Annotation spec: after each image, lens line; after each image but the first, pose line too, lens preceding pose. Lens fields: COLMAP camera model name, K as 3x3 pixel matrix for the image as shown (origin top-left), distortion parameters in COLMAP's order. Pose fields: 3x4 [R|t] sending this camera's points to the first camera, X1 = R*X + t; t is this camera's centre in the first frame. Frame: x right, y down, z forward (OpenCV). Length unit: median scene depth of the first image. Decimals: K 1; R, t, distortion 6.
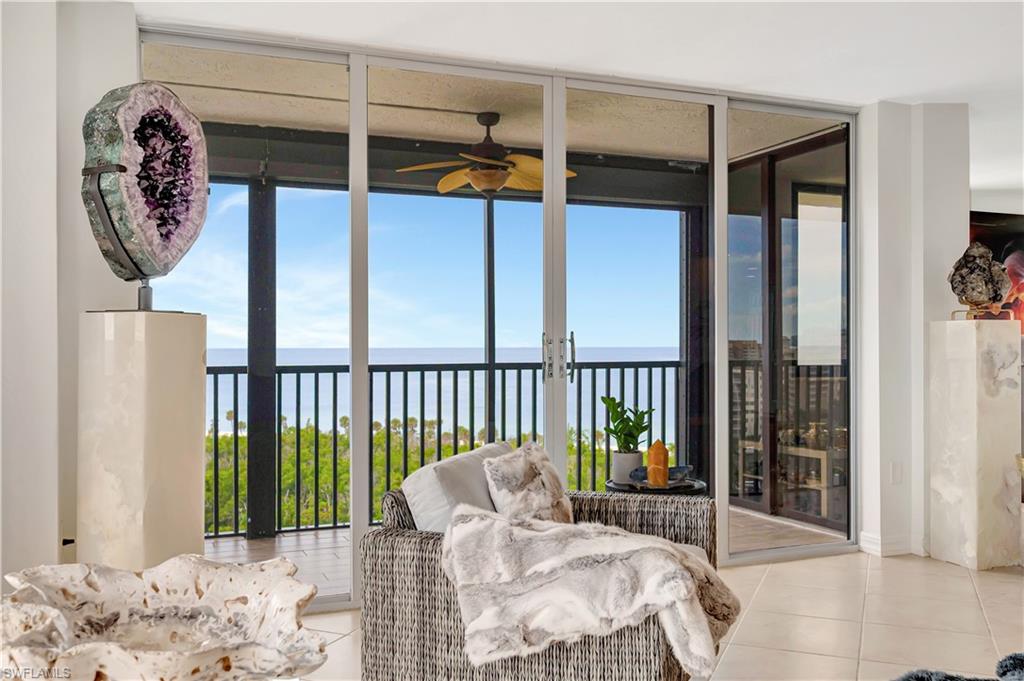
lens RADIAL K [[911.9, 0, 511.9], [0, 911.9, 345.8], [0, 0, 1]] dist [0.004262, -0.007340]
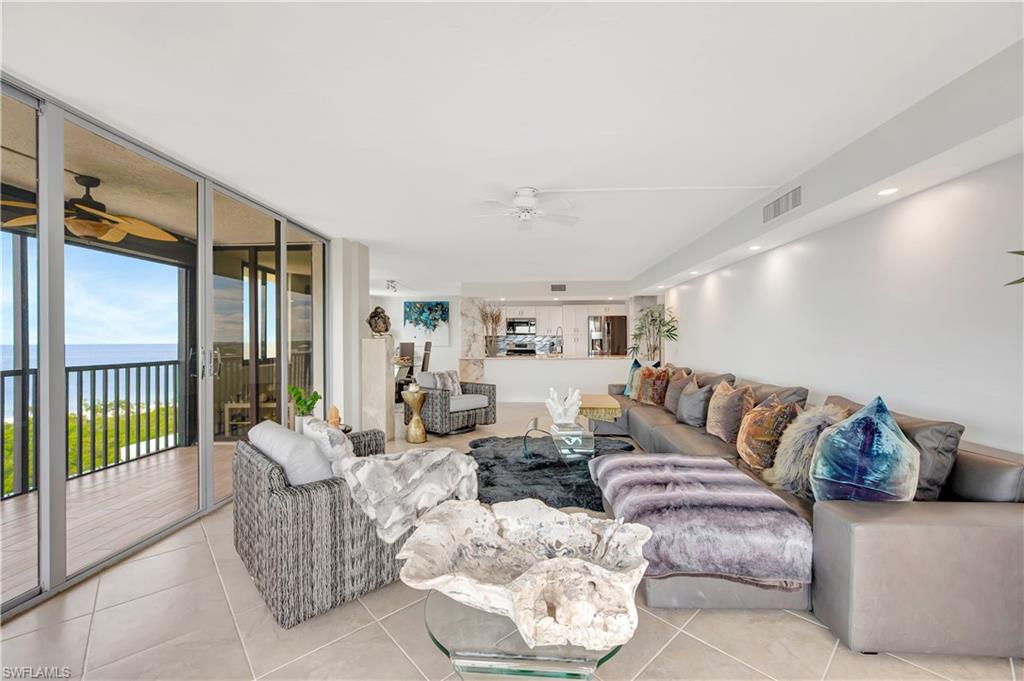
lens RADIAL K [[410.7, 0, 511.4], [0, 410.7, 343.9], [0, 0, 1]] dist [0.002882, -0.000045]
pose [[0.425850, -0.009360, 0.904745, -0.326948], [0.006229, 0.999953, 0.007413, -0.020031], [-0.904772, 0.002479, 0.425888, 0.223873]]
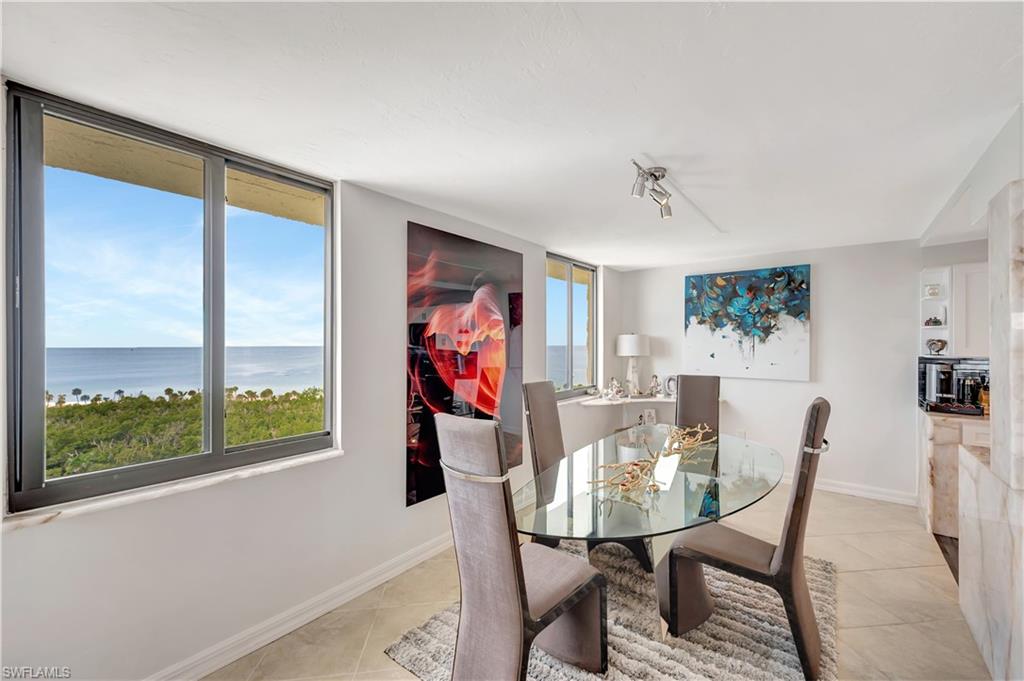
lens RADIAL K [[410.7, 0, 509.7], [0, 410.7, 339.1], [0, 0, 1]] dist [0.002882, -0.000045]
pose [[0.881182, 0.003564, 0.472764, 0.637768], [0.003142, 0.999905, -0.013394, -0.073545], [-0.472767, 0.013288, 0.881087, 1.059194]]
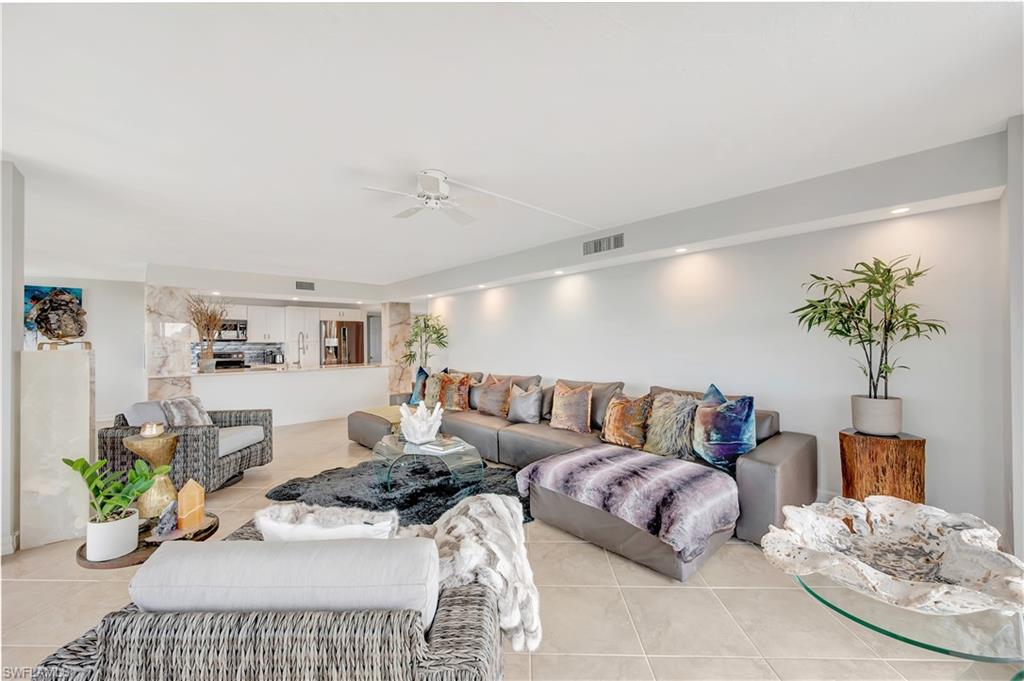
lens RADIAL K [[410.7, 0, 516.5], [0, 410.7, 336.4], [0, 0, 1]] dist [0.002882, -0.000045]
pose [[-0.352583, 0.021219, 0.935540, -0.282359], [0.012403, 0.999761, -0.018001, -0.027910], [-0.935698, 0.005257, -0.352762, 0.604469]]
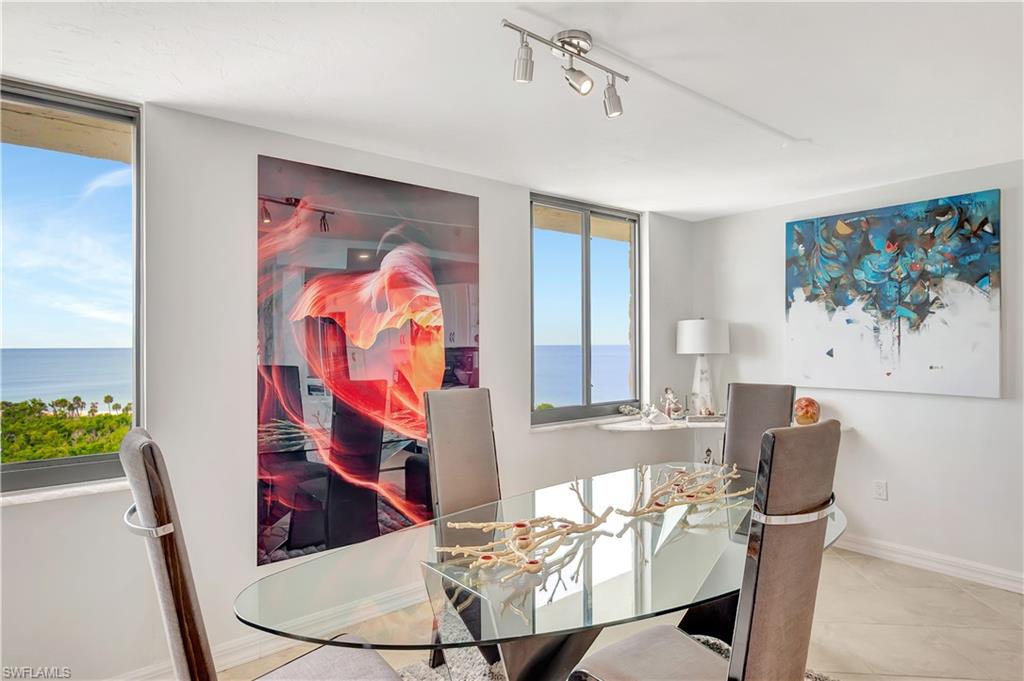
lens RADIAL K [[579.9, 0, 501.6], [0, 579.9, 340.2], [0, 0, 1]] dist [-0.012768, 0.003477]
pose [[0.962703, -0.003966, 0.270530, 0.855913], [0.006086, 0.999957, -0.006997, -0.060984], [-0.270491, 0.008382, 0.962686, 1.026918]]
